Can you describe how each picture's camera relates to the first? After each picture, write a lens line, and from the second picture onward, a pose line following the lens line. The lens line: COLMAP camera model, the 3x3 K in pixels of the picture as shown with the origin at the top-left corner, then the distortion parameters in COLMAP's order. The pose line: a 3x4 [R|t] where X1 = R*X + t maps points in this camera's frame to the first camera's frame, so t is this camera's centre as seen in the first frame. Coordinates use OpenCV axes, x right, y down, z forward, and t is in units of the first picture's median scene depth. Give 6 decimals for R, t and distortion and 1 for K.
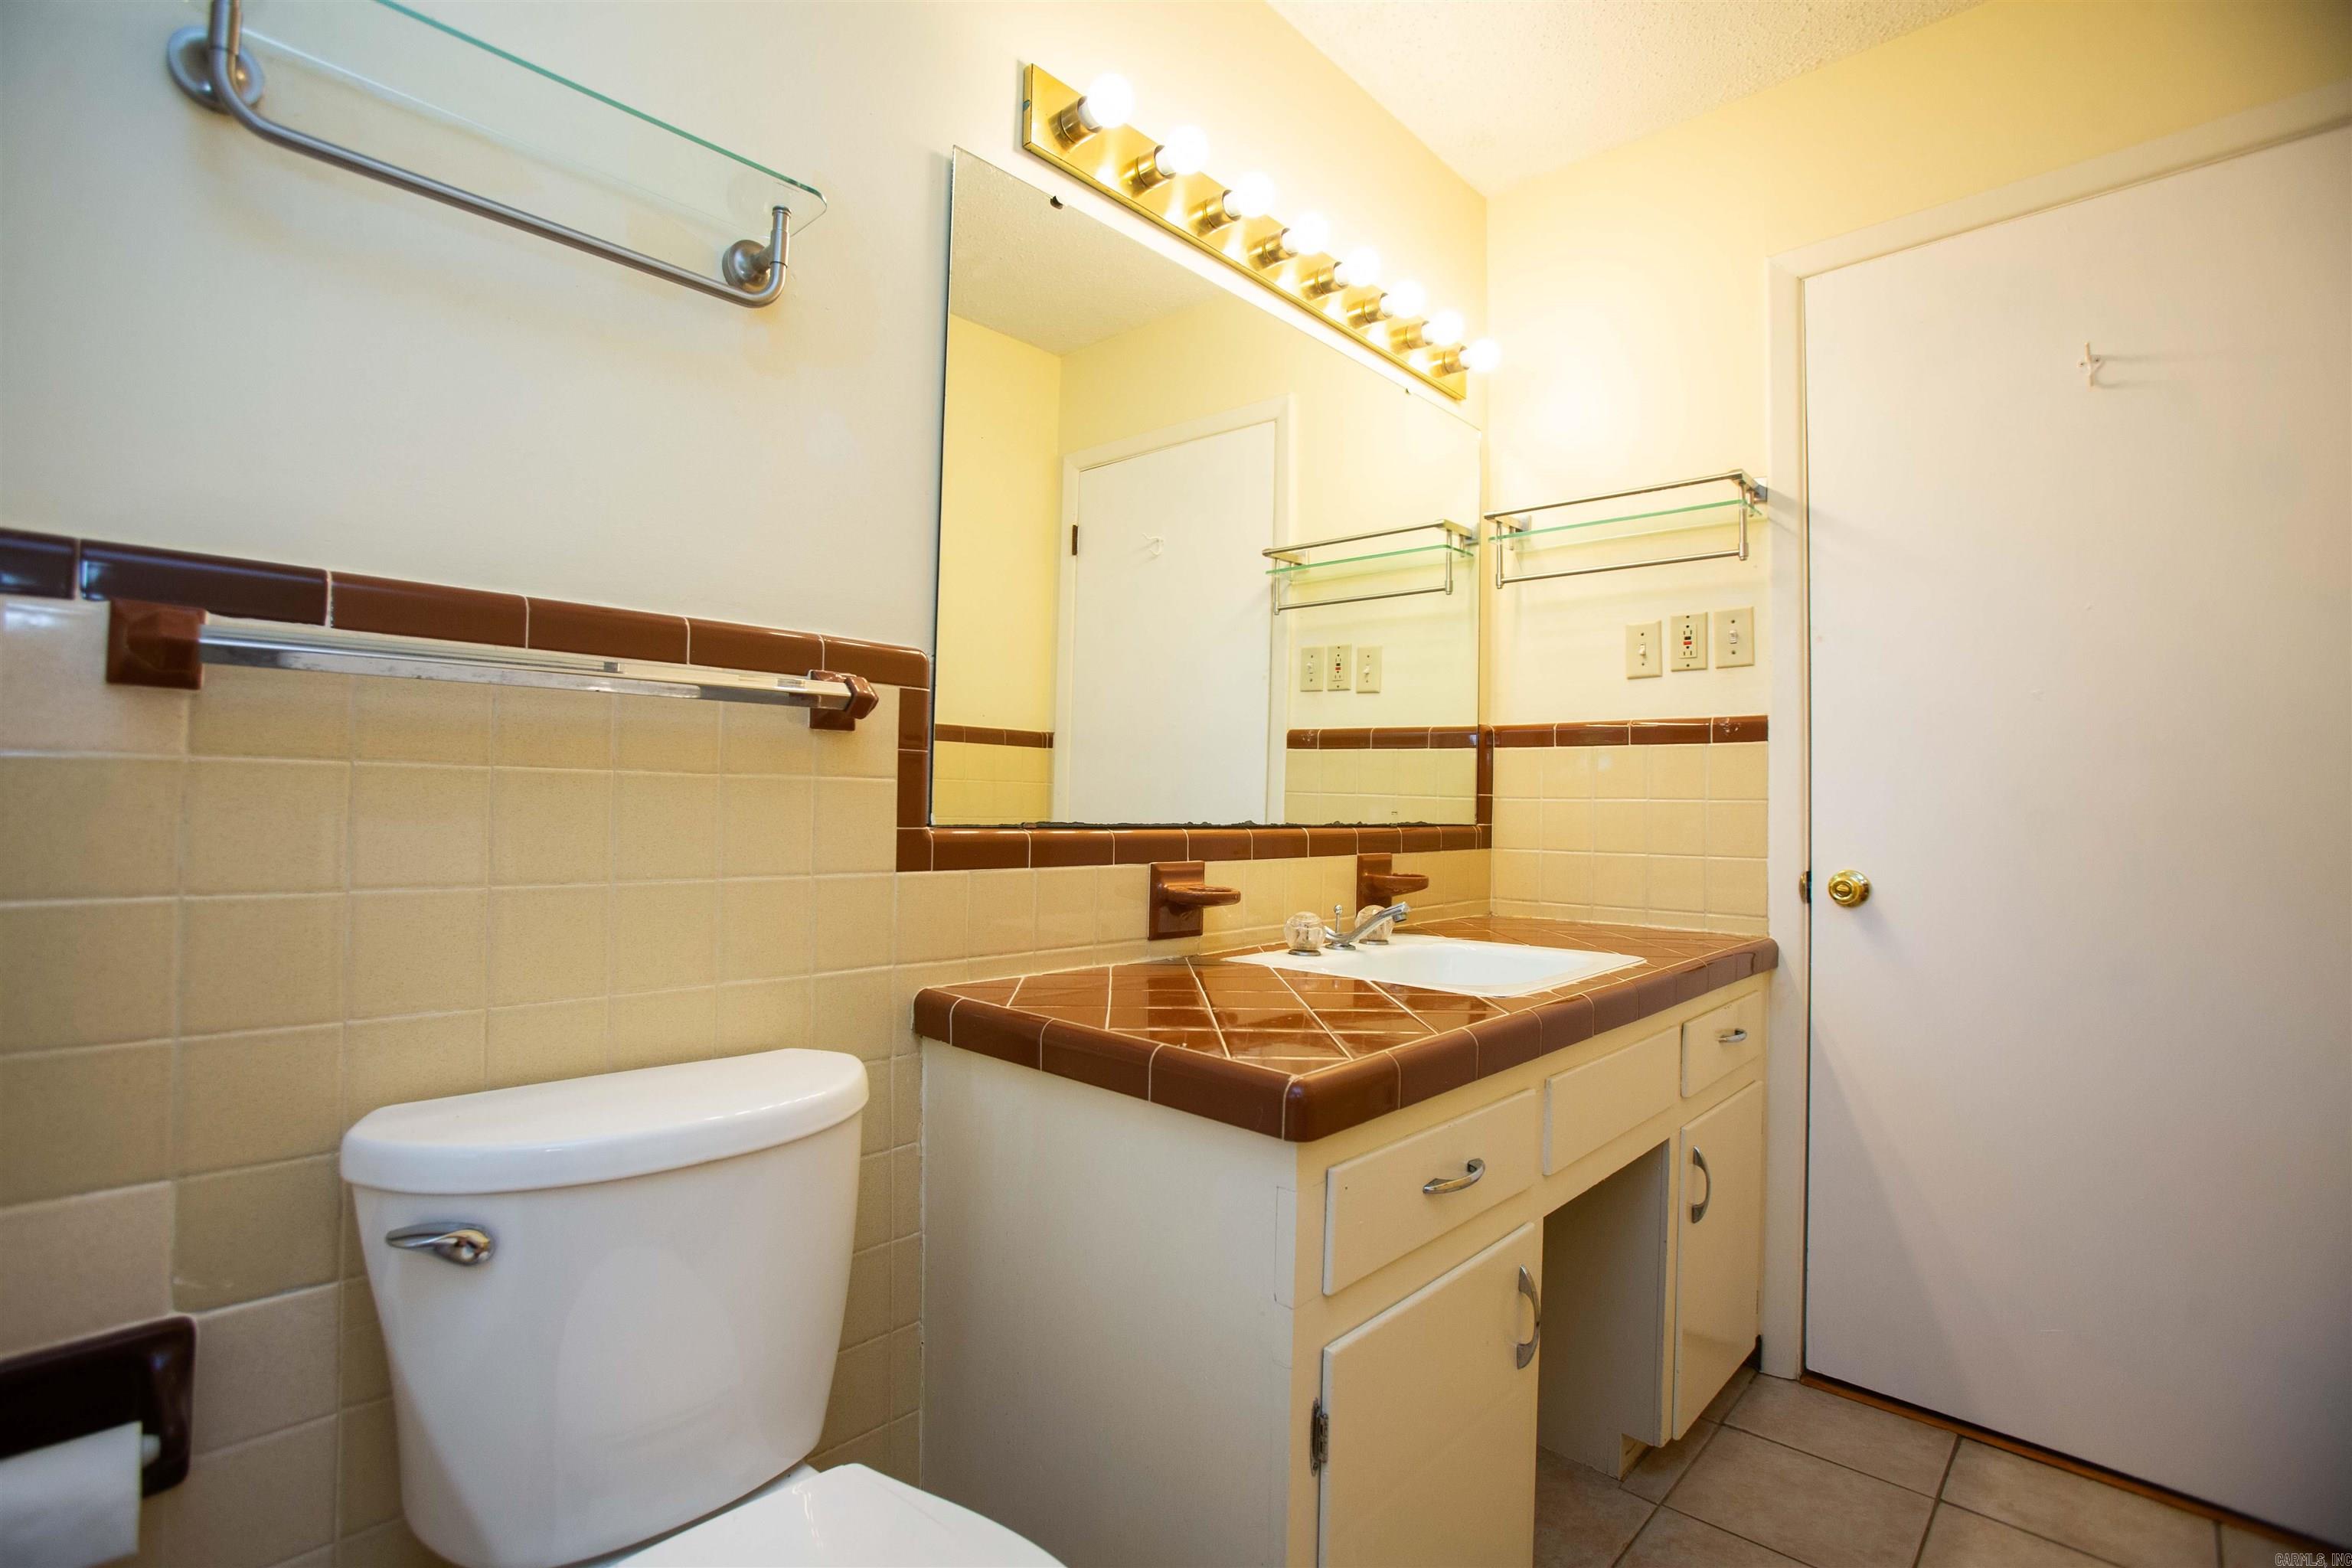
lens RADIAL K [[1093.7, 0, 1131.4], [0, 1093.7, 778.5], [0, 0, 1]] dist [-0.074309, 0.032358]
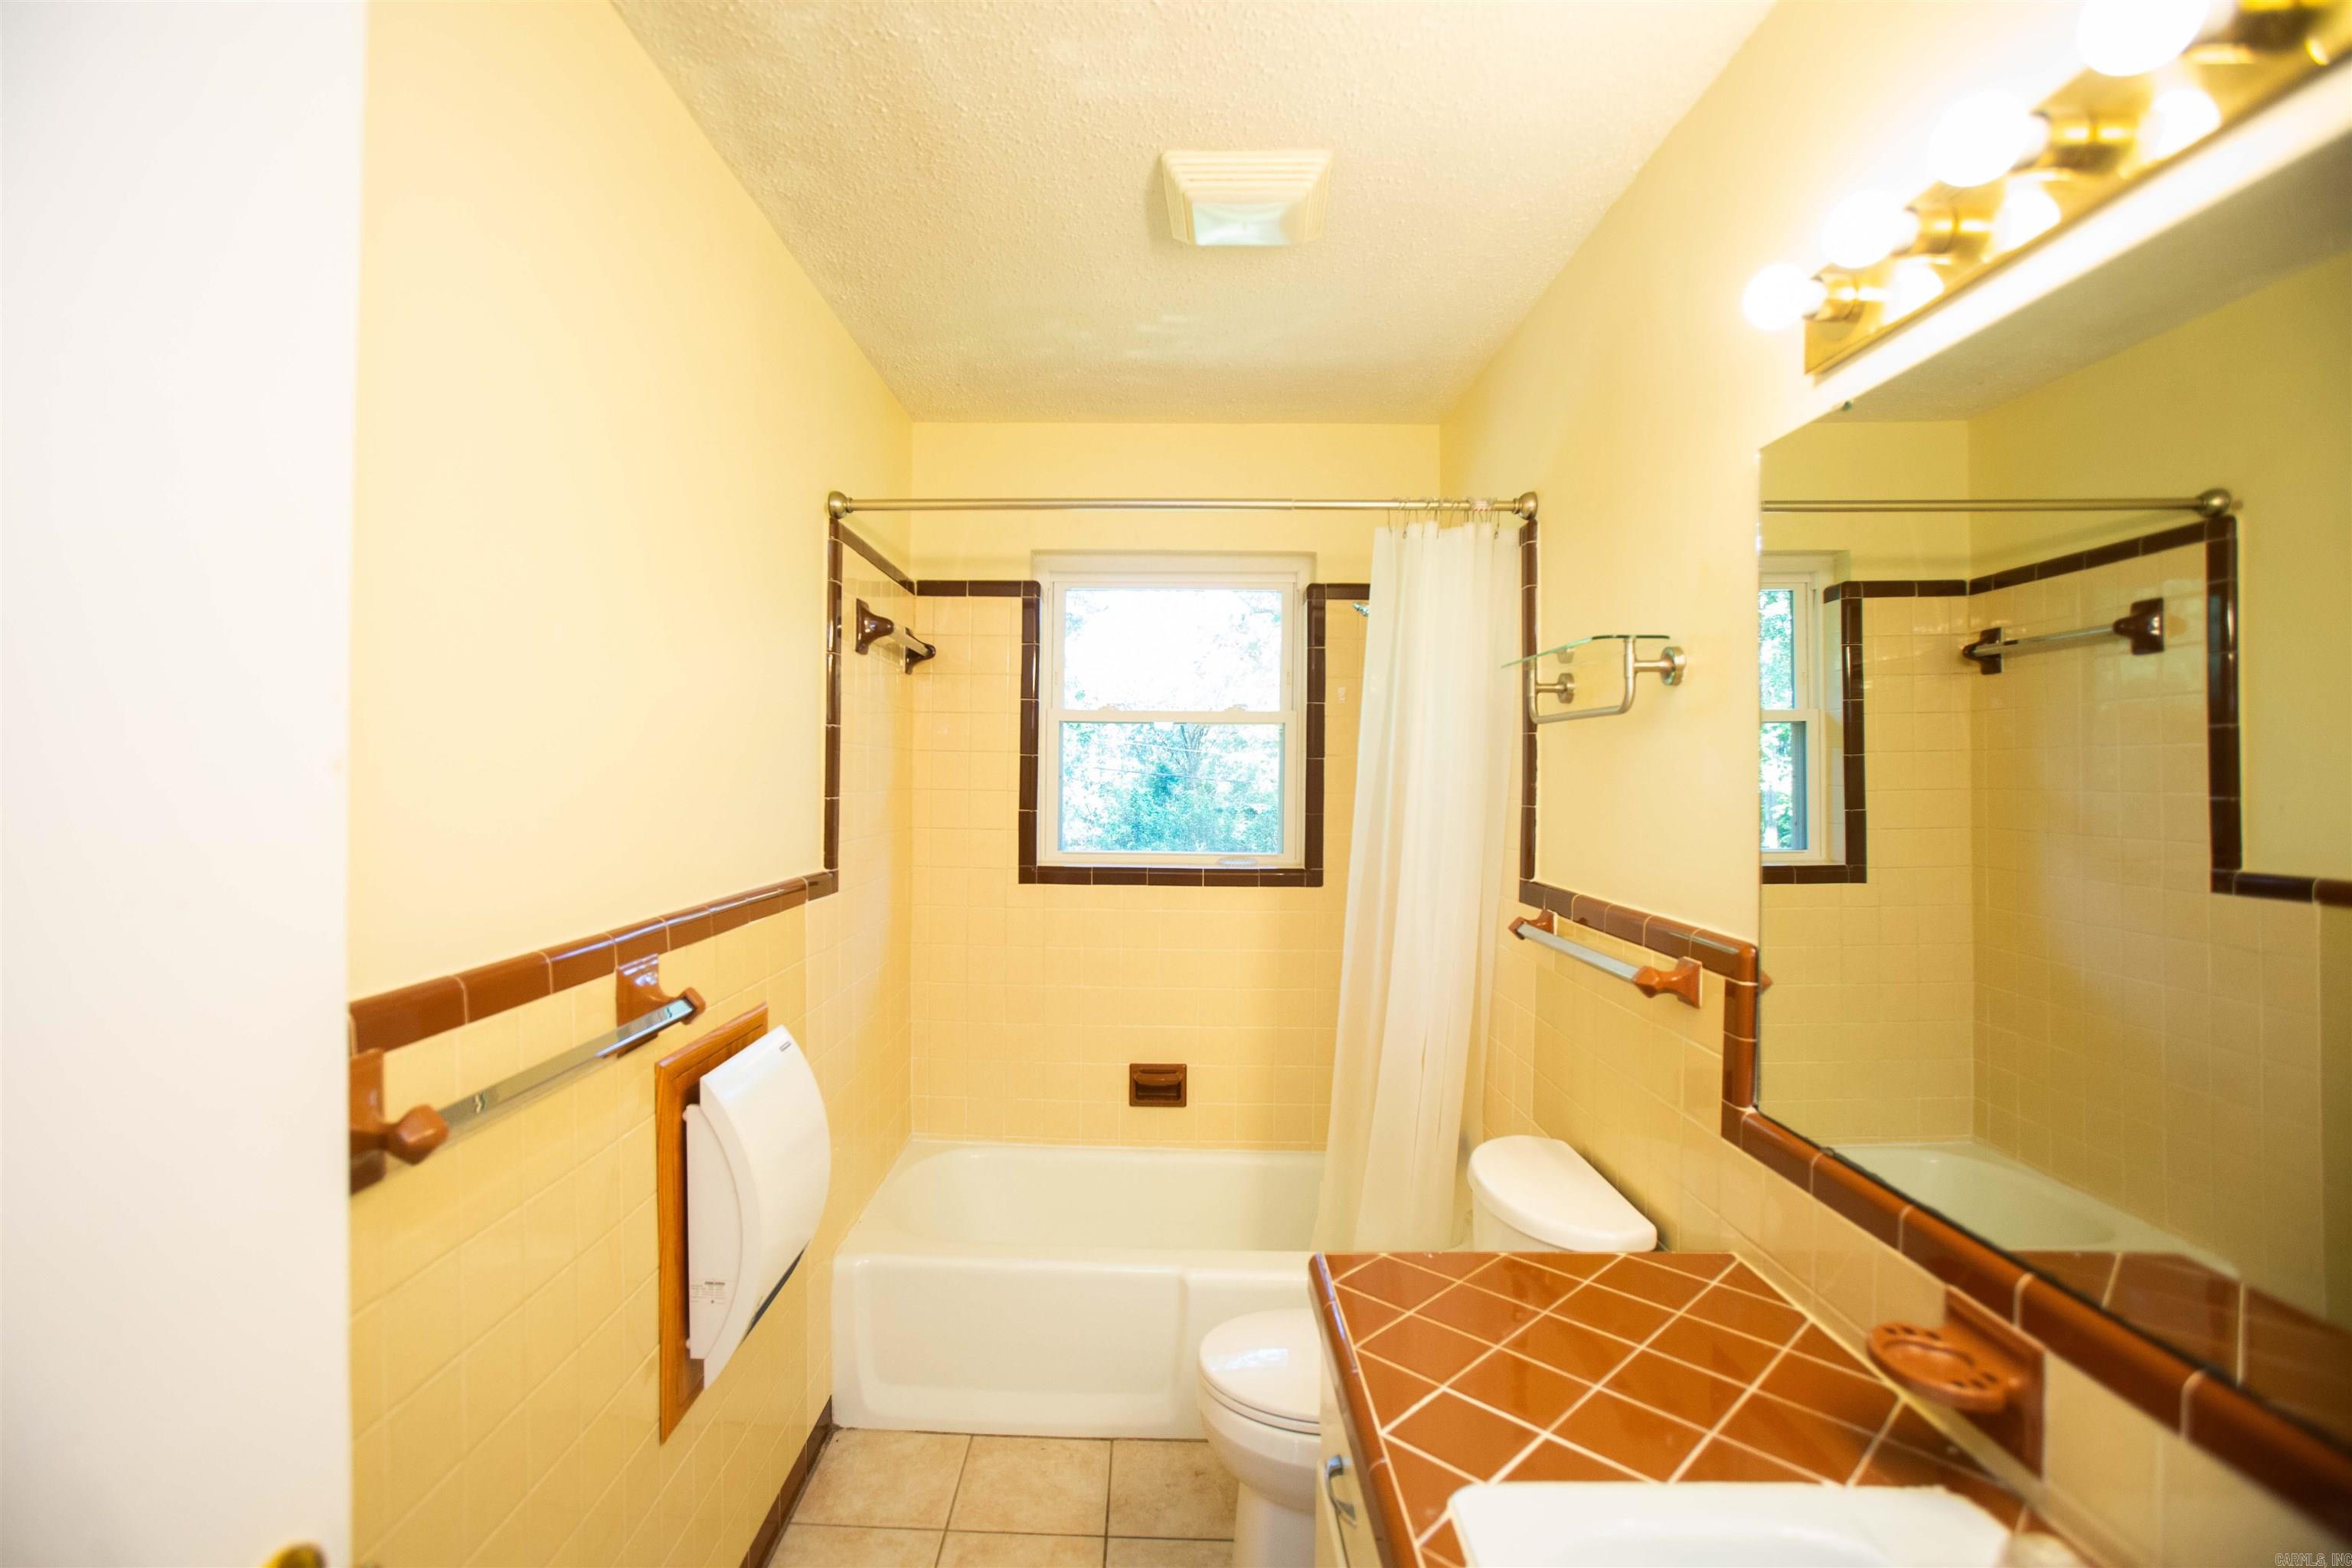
lens RADIAL K [[1093.7, 0, 1131.4], [0, 1093.7, 778.5], [0, 0, 1]] dist [-0.074309, 0.032358]
pose [[-0.738785, -0.031147, -0.673221, 0.952046], [-0.016591, 0.999469, -0.028034, -0.234868], [0.673737, -0.009542, -0.738910, 1.329706]]
